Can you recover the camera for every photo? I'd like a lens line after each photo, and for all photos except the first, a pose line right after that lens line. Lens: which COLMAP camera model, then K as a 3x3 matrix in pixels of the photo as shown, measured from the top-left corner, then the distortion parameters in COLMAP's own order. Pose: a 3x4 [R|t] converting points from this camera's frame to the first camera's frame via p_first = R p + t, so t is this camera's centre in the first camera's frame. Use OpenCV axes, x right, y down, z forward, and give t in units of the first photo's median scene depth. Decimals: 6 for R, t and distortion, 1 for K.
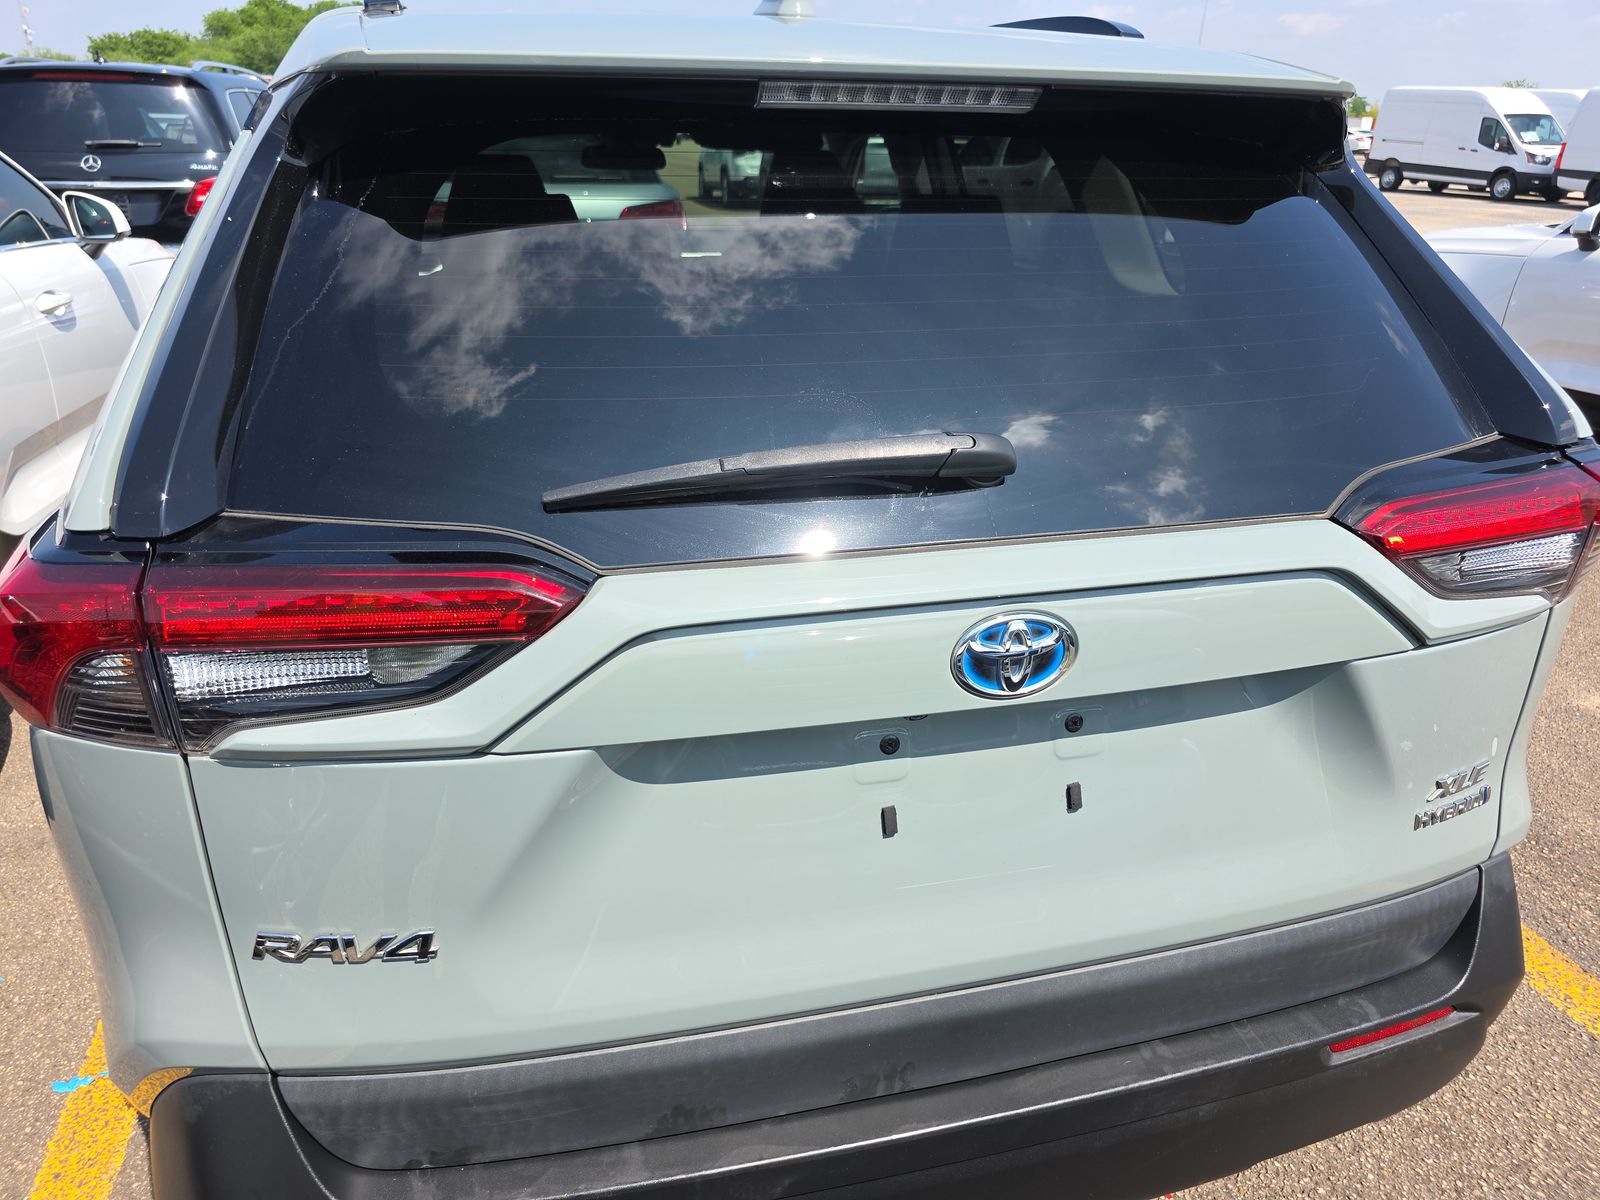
lens RADIAL K [[1080.3, 0, 802.3], [0, 1080.3, 543.7], [0, 0, 1]] dist [0.033097, -0.031007]
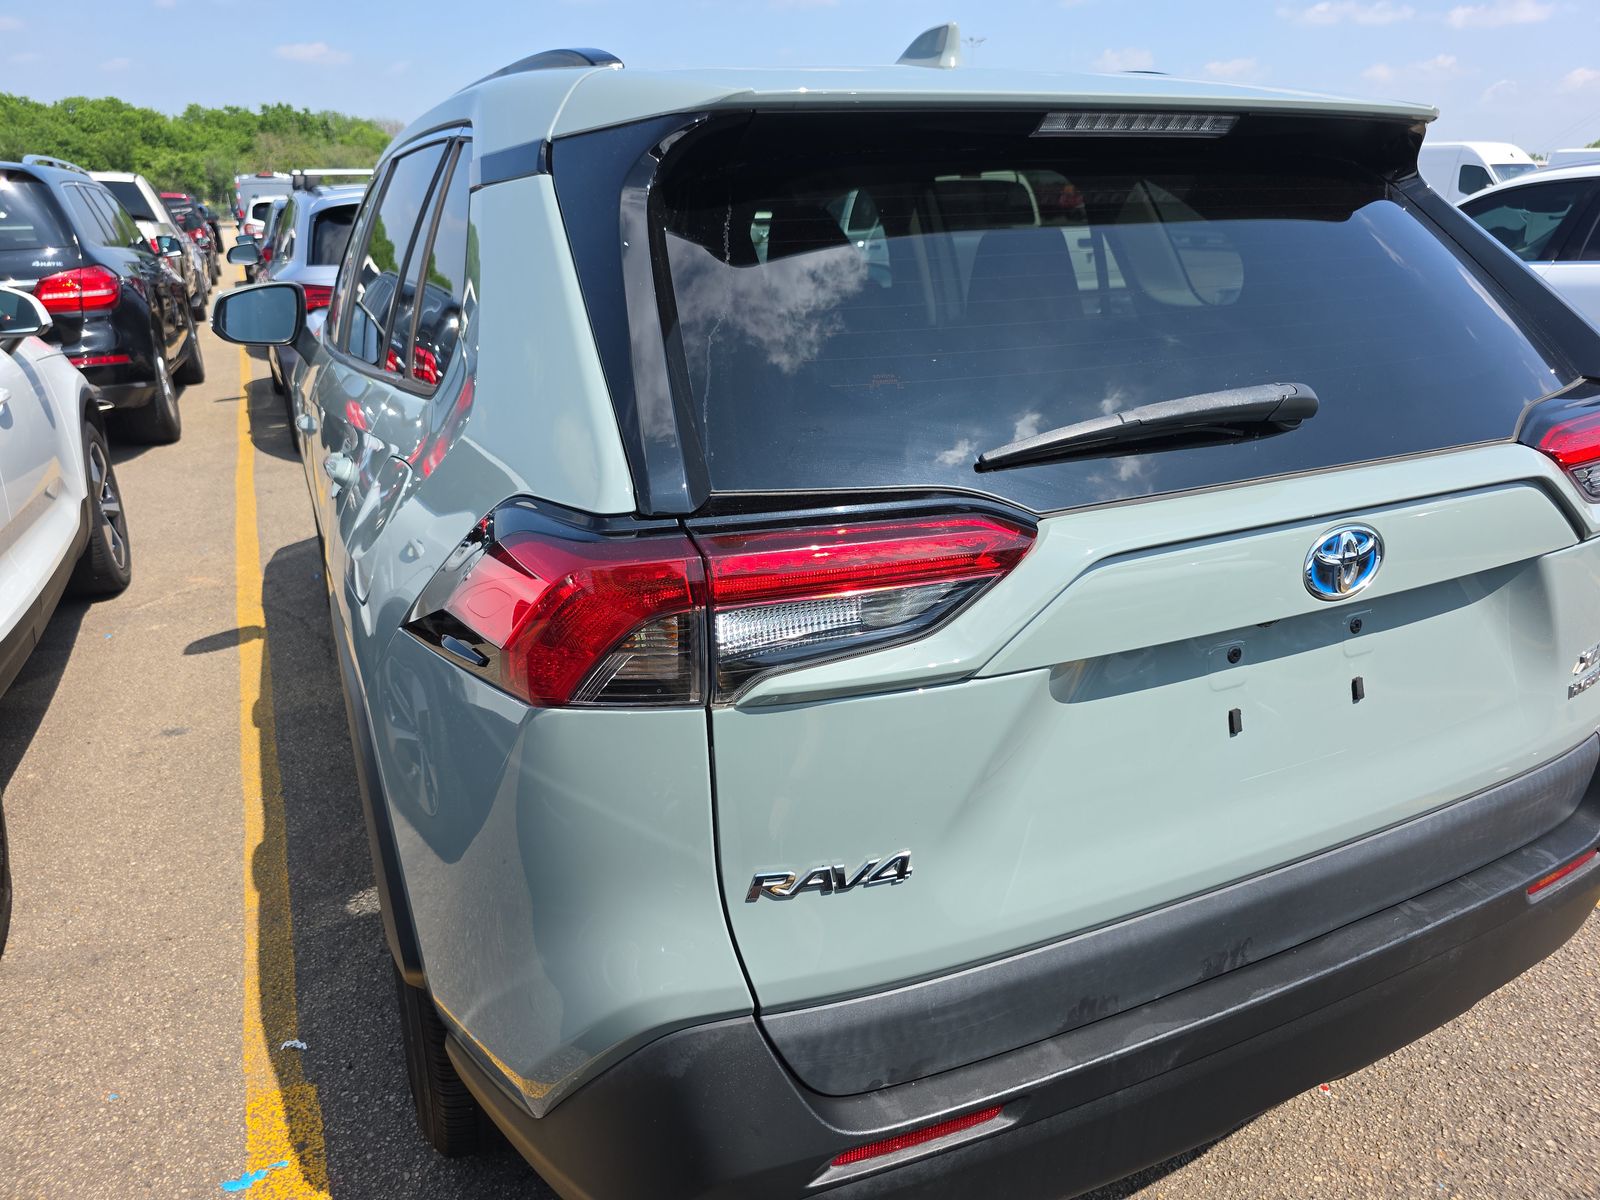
lens RADIAL K [[1082.5, 0, 800.9], [0, 1082.5, 553.0], [0, 0, 1]] dist [0.032936, -0.034555]
pose [[0.981942, -0.090370, 0.166205, -0.561865], [0.099806, 0.993784, -0.049313, 0.086719], [-0.160716, 0.065011, 0.984857, -0.096202]]
